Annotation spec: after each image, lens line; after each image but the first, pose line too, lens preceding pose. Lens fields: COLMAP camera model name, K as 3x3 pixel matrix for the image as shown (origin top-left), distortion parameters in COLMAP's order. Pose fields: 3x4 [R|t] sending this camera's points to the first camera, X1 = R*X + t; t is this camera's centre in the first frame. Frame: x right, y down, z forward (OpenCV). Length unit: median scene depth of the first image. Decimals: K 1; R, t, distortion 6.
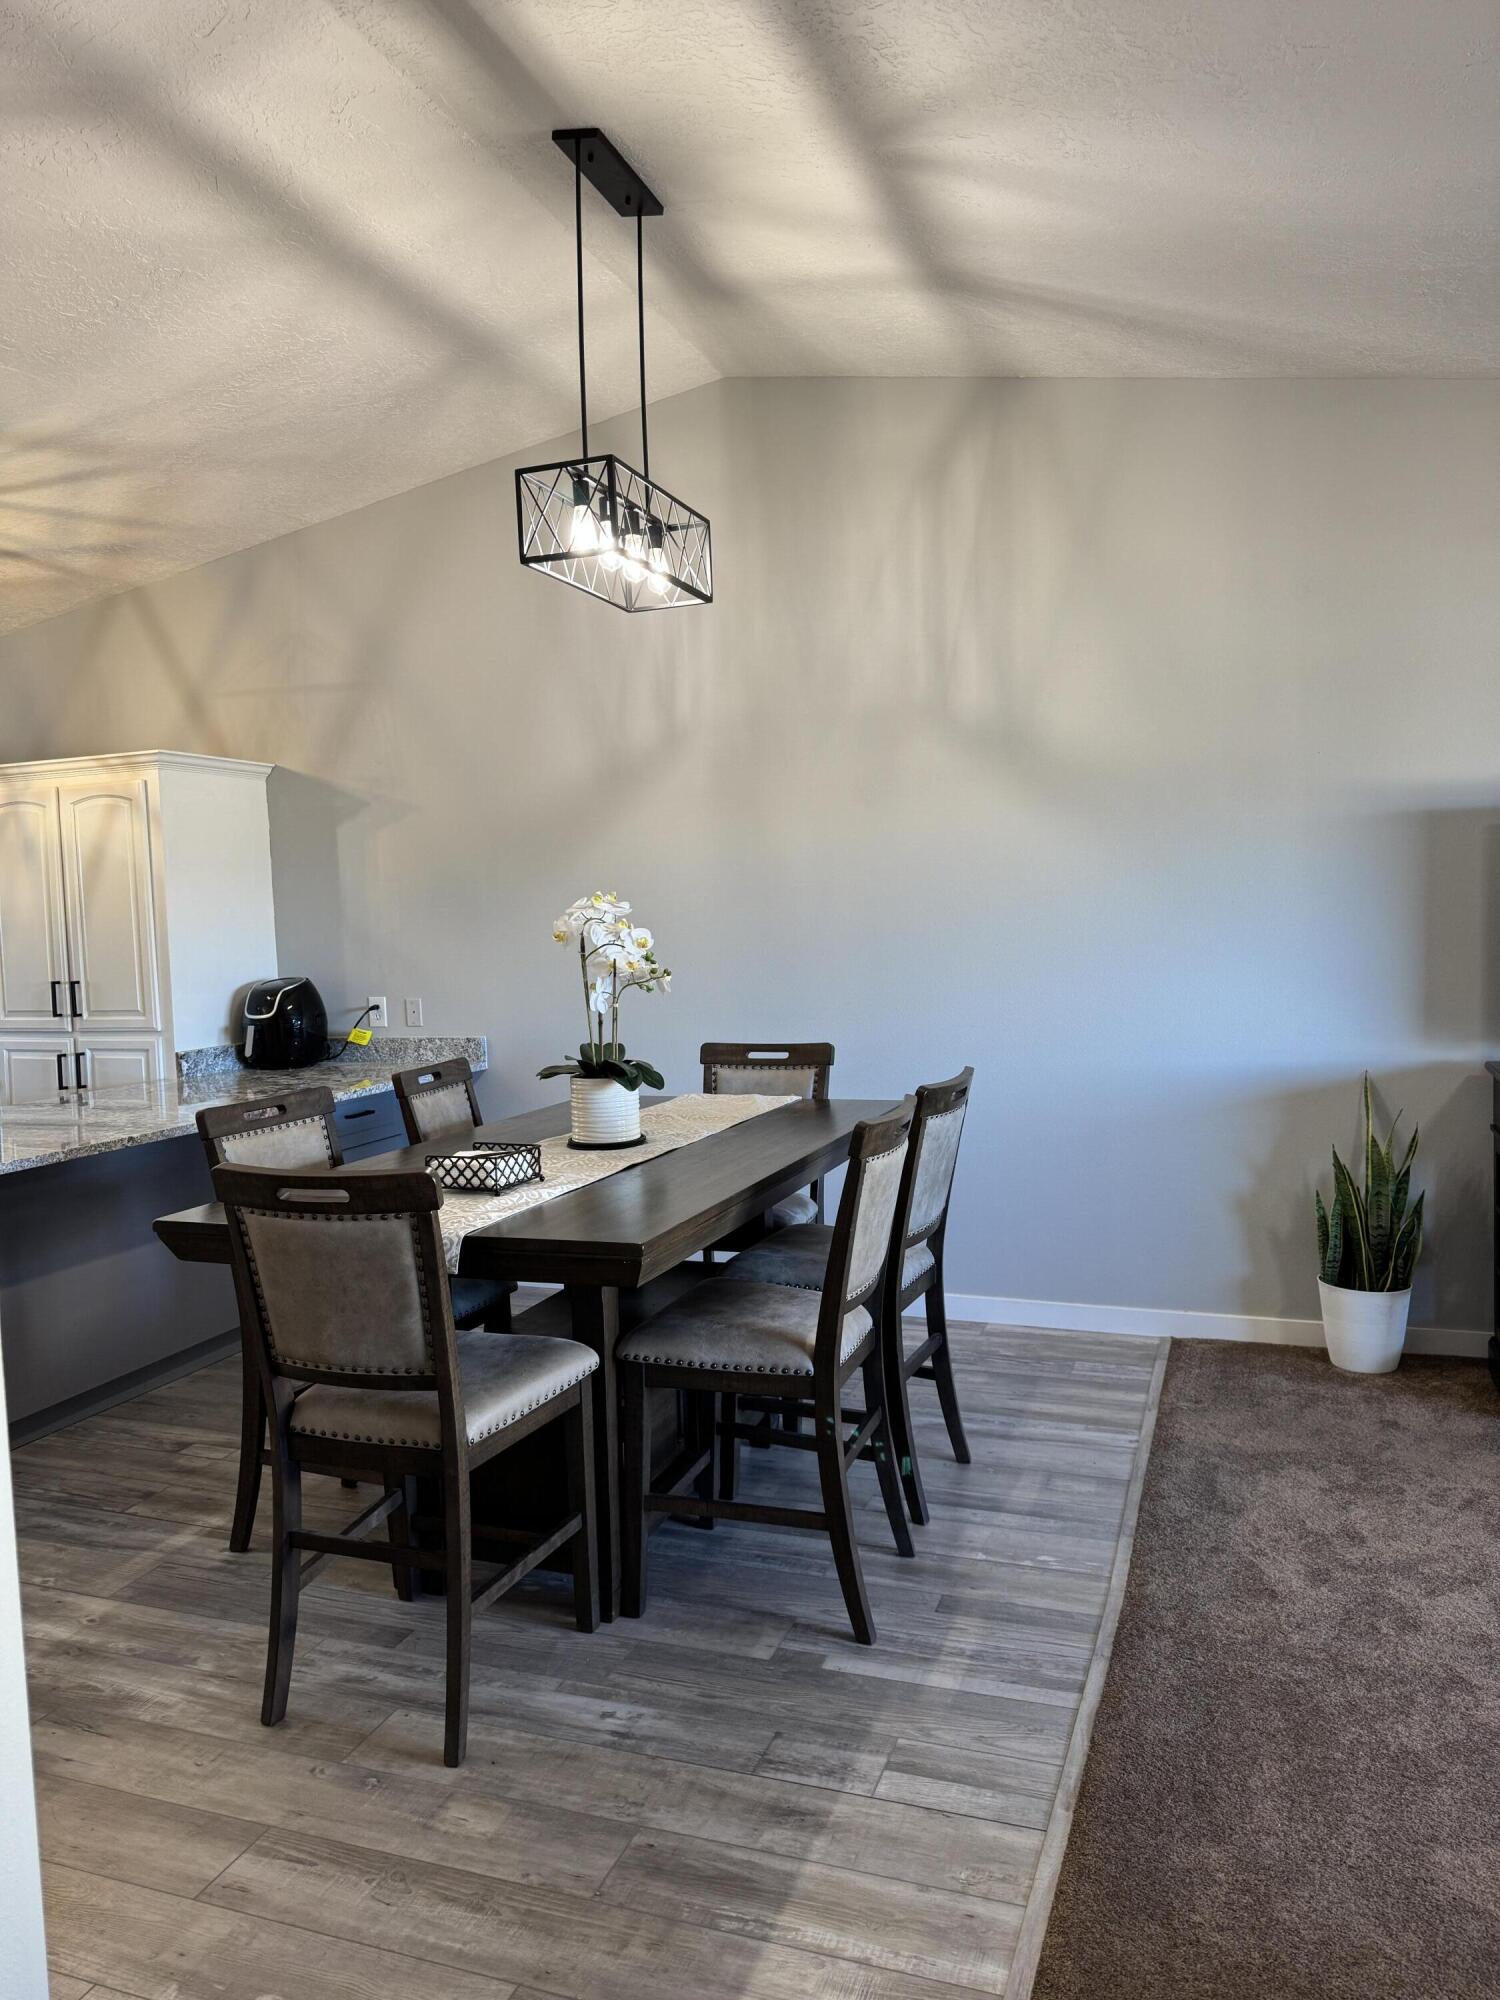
lens RADIAL K [[1418.7, 0, 753.3], [0, 1418.7, 1000.2], [0, 0, 1]] dist [0.046613, -0.056846]
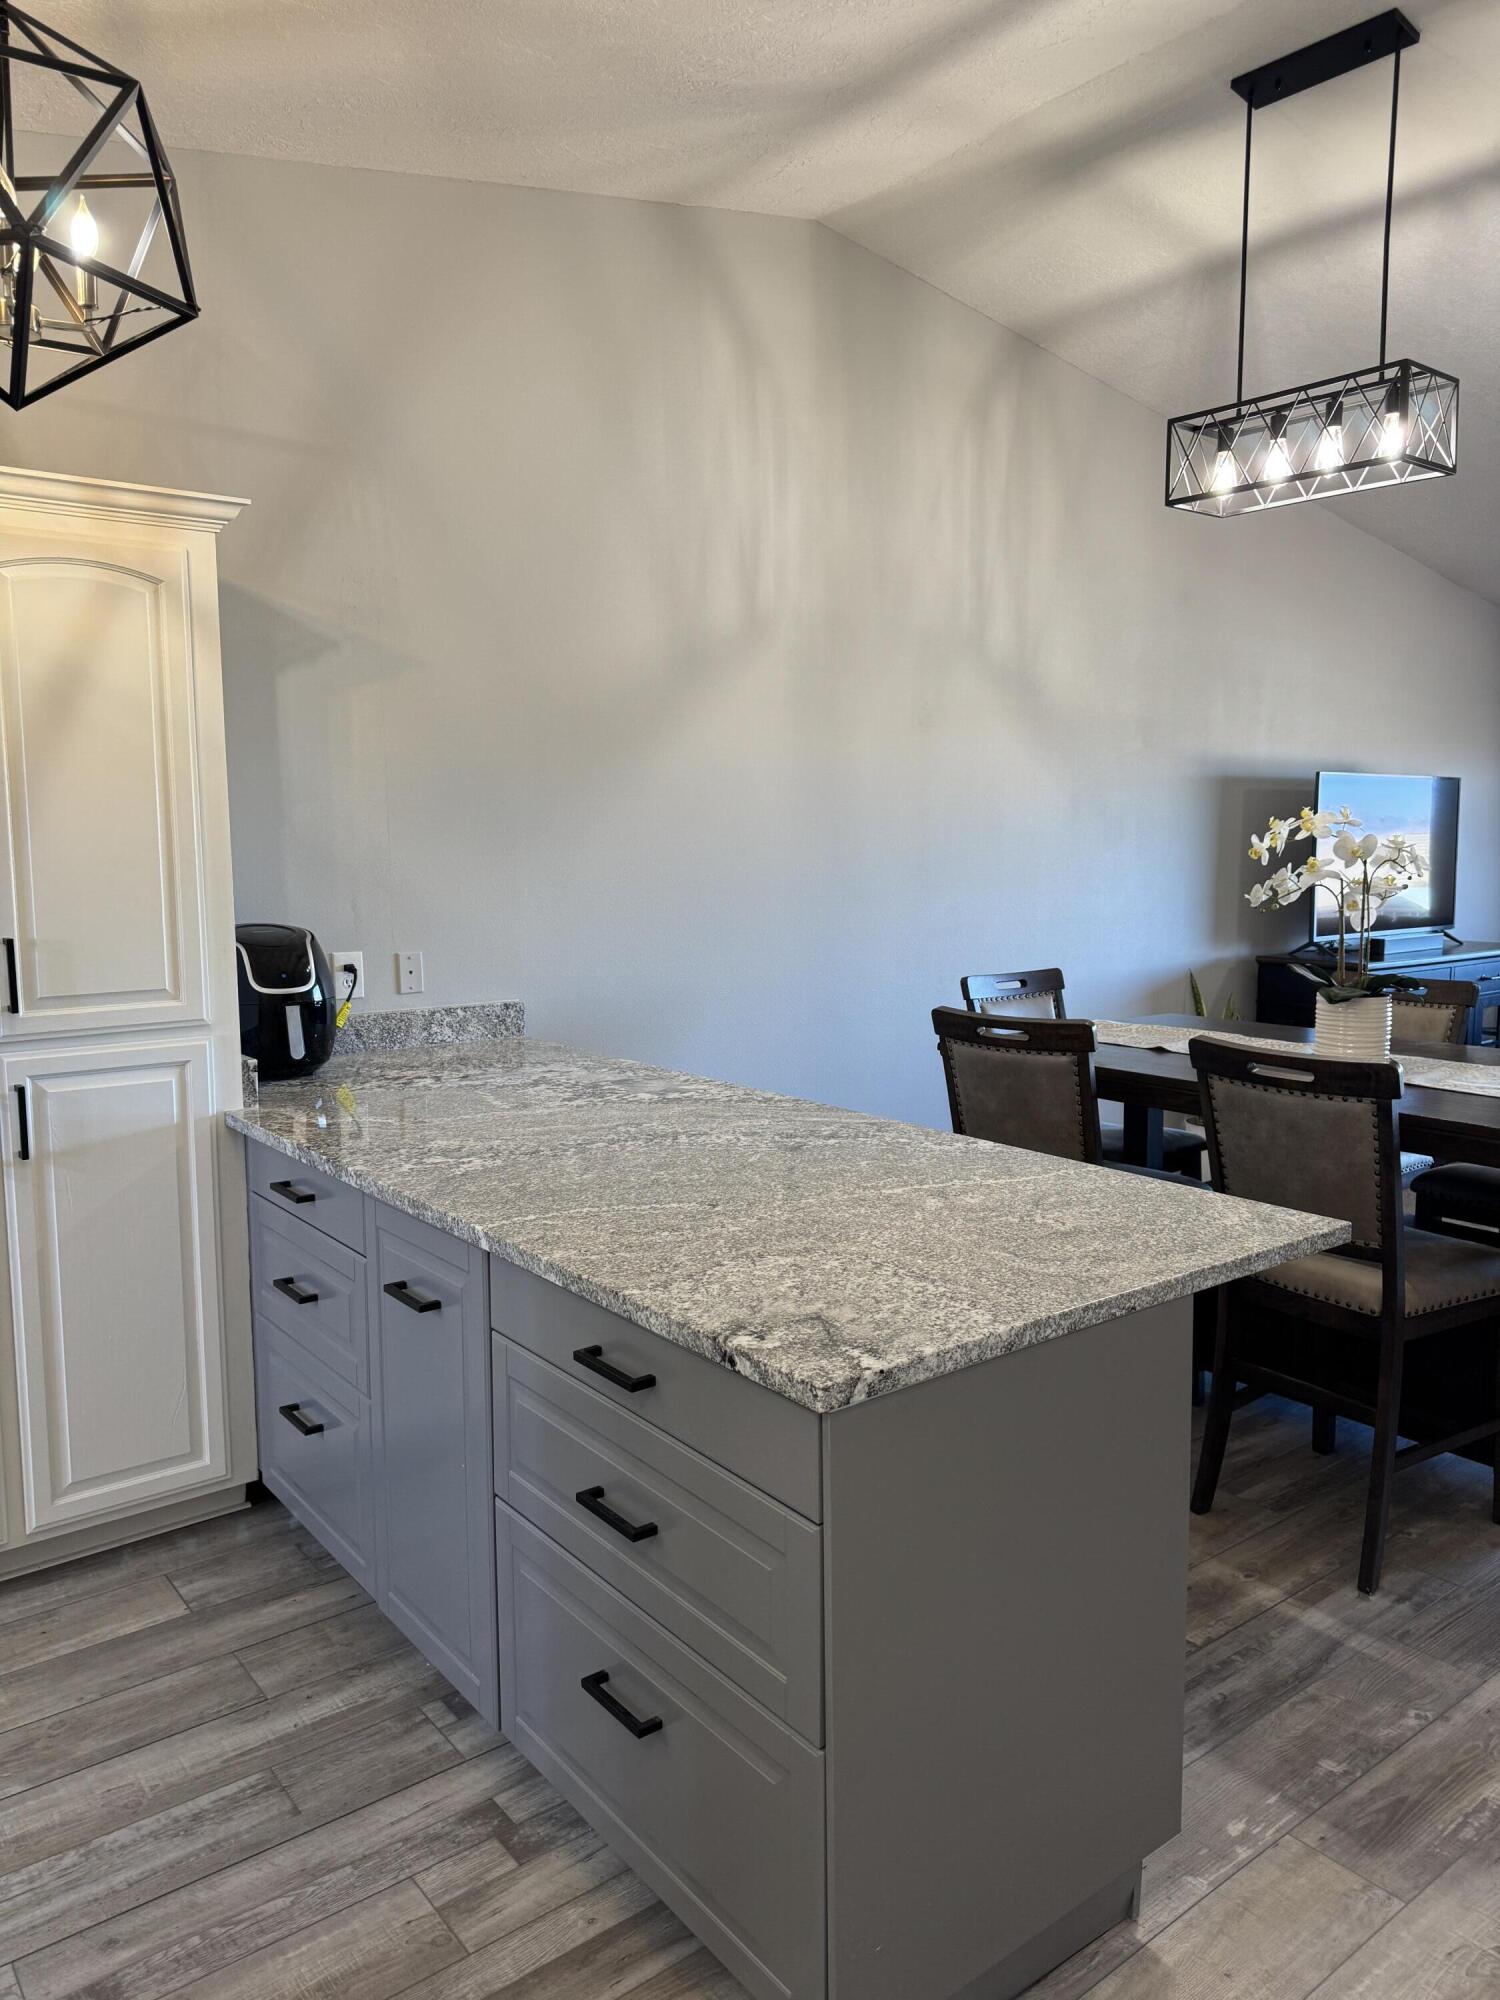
lens RADIAL K [[1418.7, 0, 738.2], [0, 1418.7, 1002.1], [0, 0, 1]] dist [0.046613, -0.056846]
pose [[0.524566, -0.069593, 0.848521, -0.755744], [0.039544, 0.997569, 0.057371, -0.010156], [-0.850451, 0.003459, 0.526043, 0.537447]]
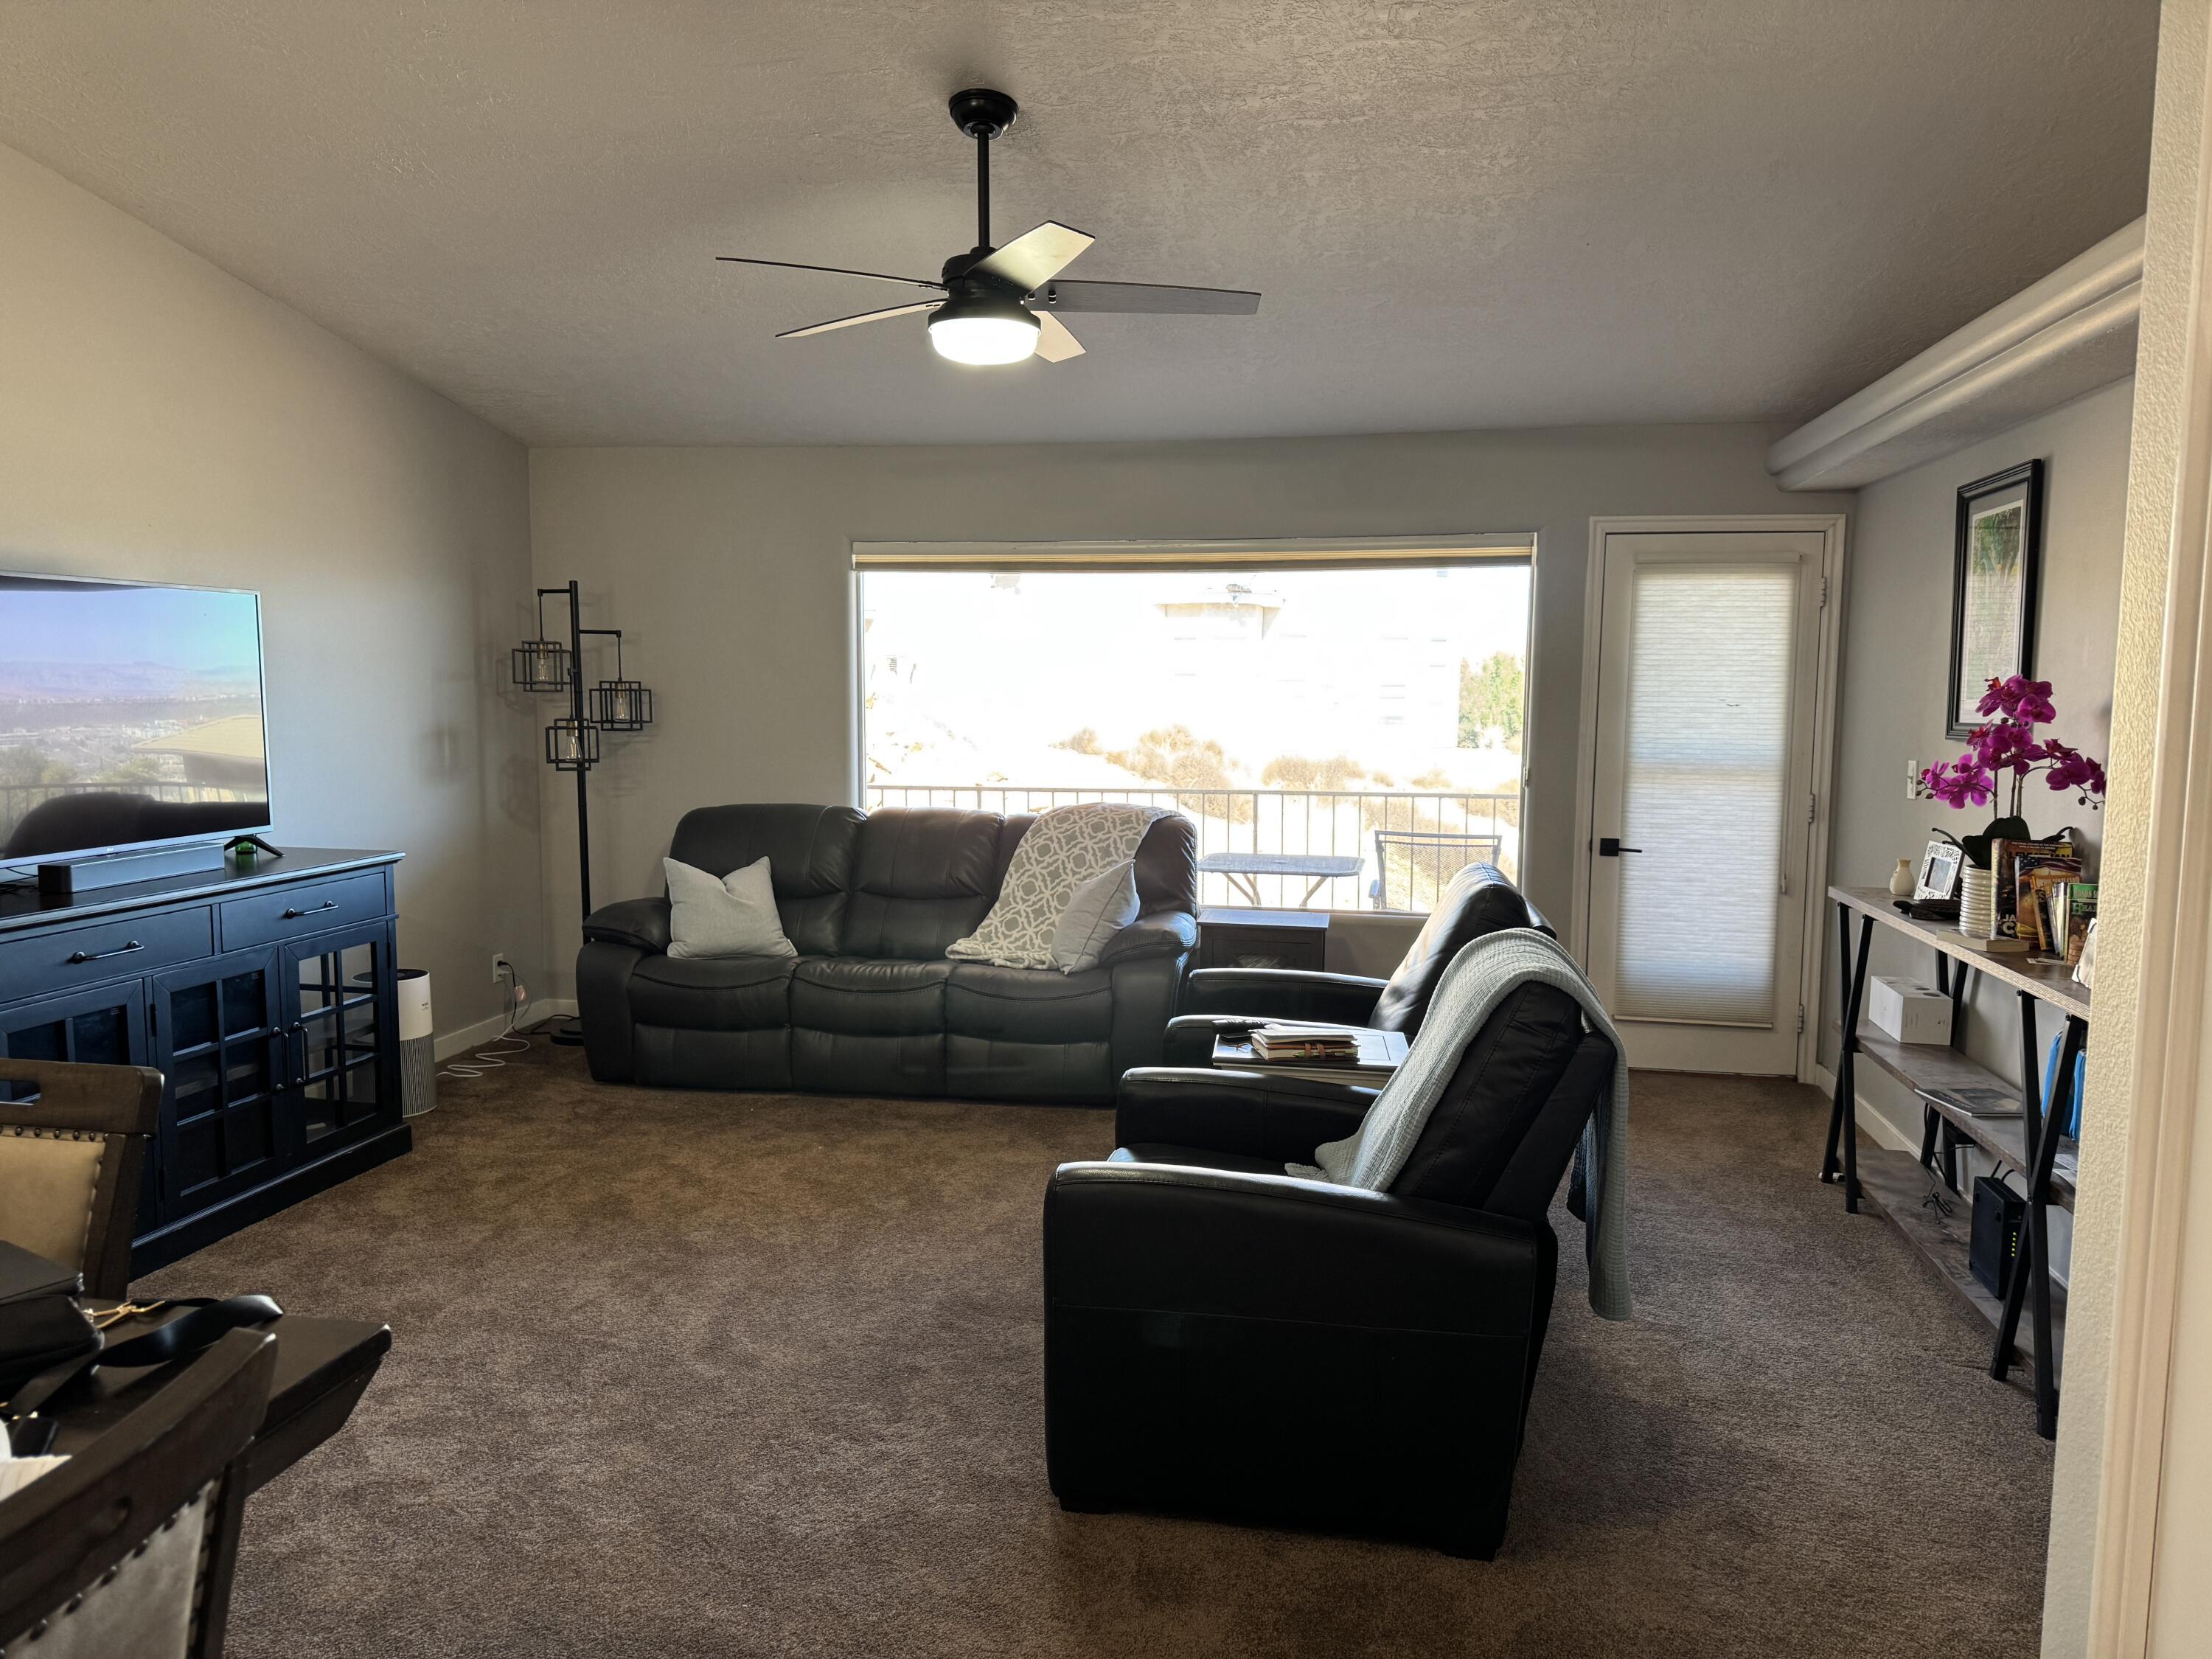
lens RADIAL K [[1569.1, 0, 1105.1], [0, 1569.1, 843.6], [0, 0, 1]] dist [0.046613, -0.056846]
pose [[-0.180350, -0.068795, 0.981194, -0.308673], [0.060255, 0.994905, 0.080831, -0.013420], [-0.981755, 0.073699, -0.175286, 0.371621]]
